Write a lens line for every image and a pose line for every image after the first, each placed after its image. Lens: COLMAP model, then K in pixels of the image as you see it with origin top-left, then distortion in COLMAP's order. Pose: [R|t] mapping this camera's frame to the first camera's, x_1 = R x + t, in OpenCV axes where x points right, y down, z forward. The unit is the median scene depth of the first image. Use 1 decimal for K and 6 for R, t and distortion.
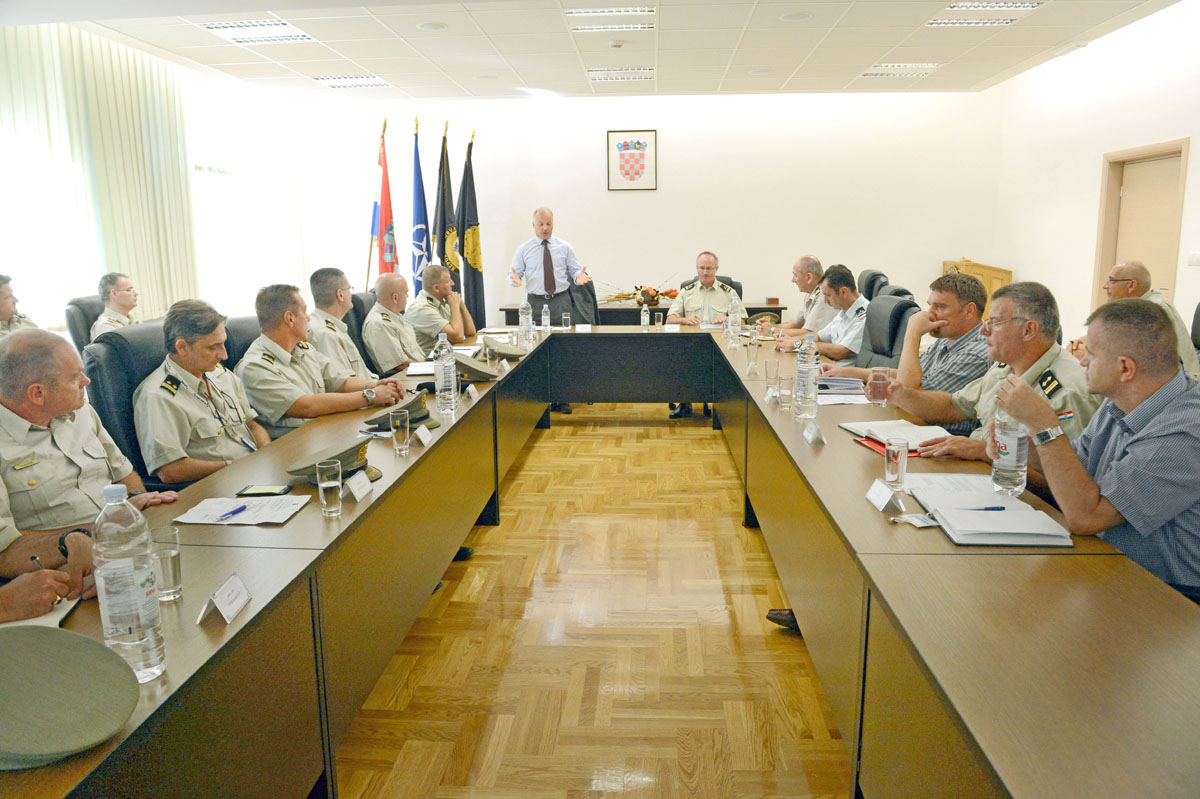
lens RADIAL K [[941.1, 0, 600.0], [0, 941.1, 399.5], [0, 0, 1]] dist [0.000970, -0.003023]
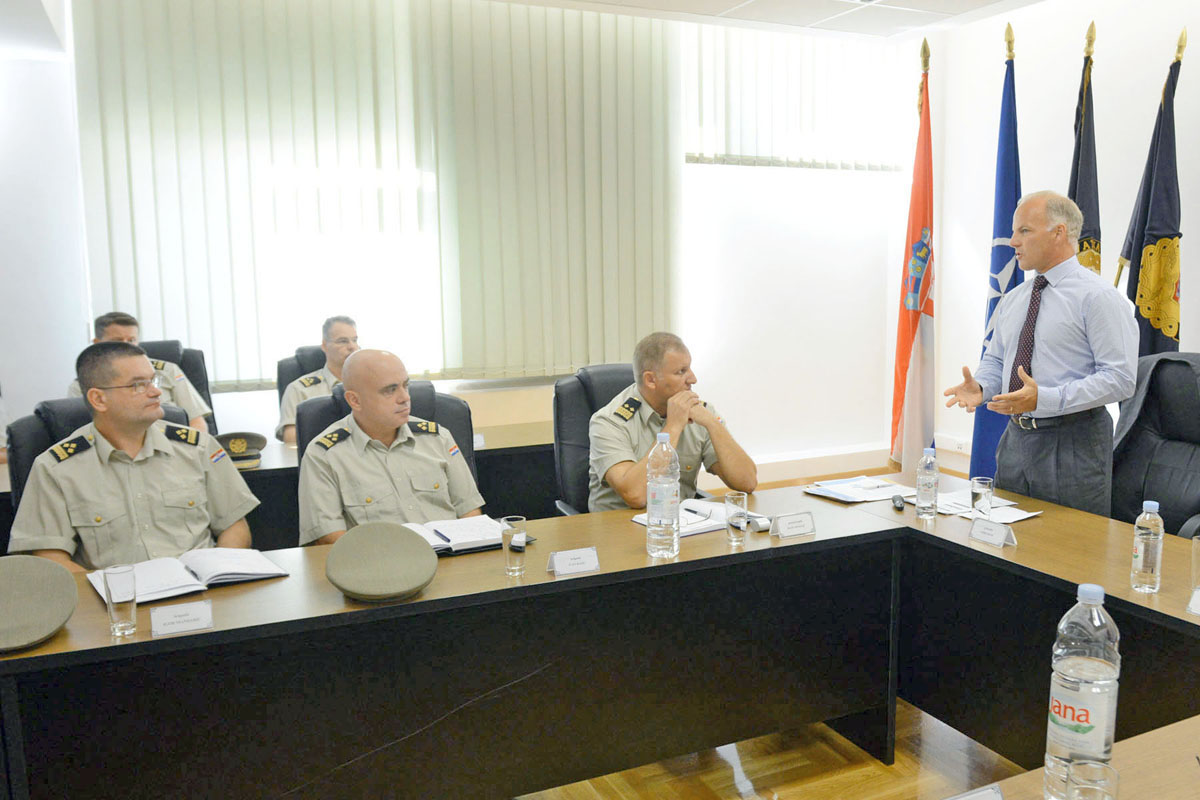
lens RADIAL K [[941.1, 0, 600.0], [0, 941.1, 400.0], [0, 0, 1]] dist [0.000970, -0.003023]
pose [[0.508575, 0.130560, -0.851062, 0.149231], [-0.144689, 0.987340, 0.065004, -0.101758], [0.848774, 0.090080, 0.521026, 0.562545]]
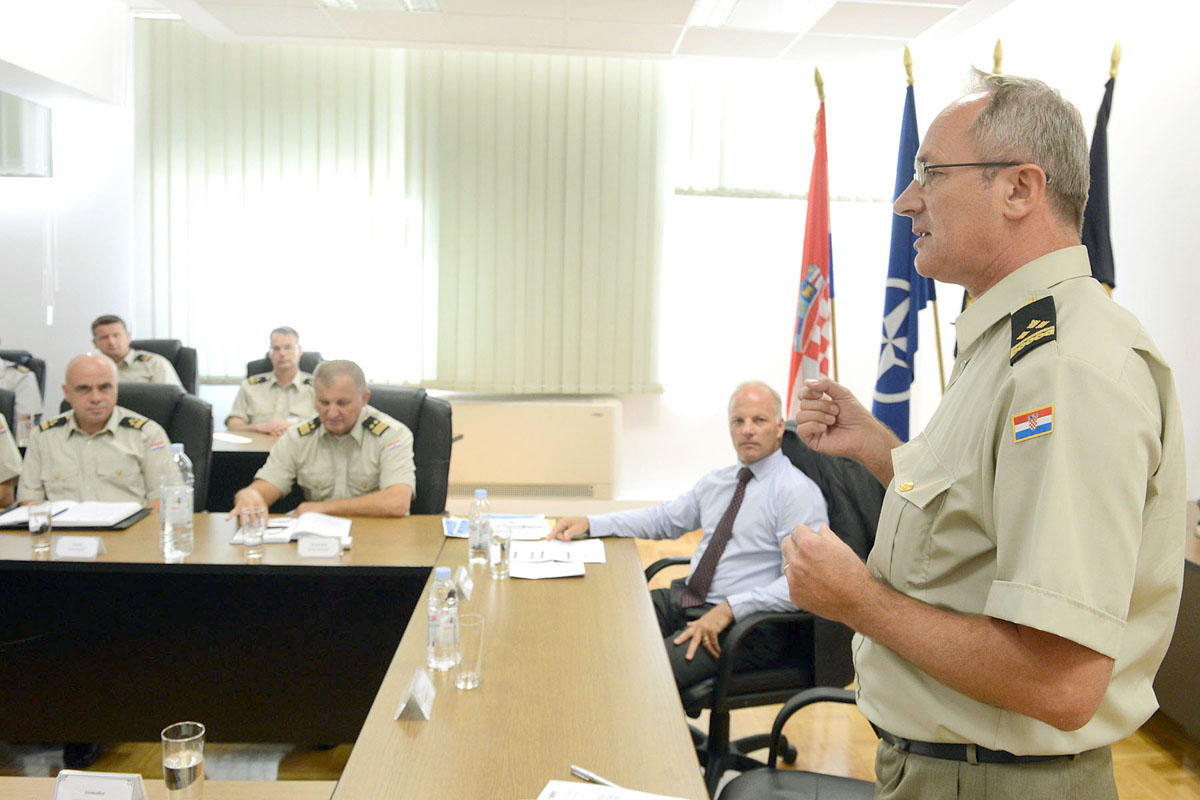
lens RADIAL K [[883.1, 0, 600.0], [0, 883.1, 400.0], [0, 0, 1]] dist [-0.004294, -0.002097]
pose [[0.181016, 0.144005, -0.972880, 0.221054], [-0.197533, 0.974387, 0.107474, -0.145606], [0.963438, 0.172722, 0.204826, 0.781100]]
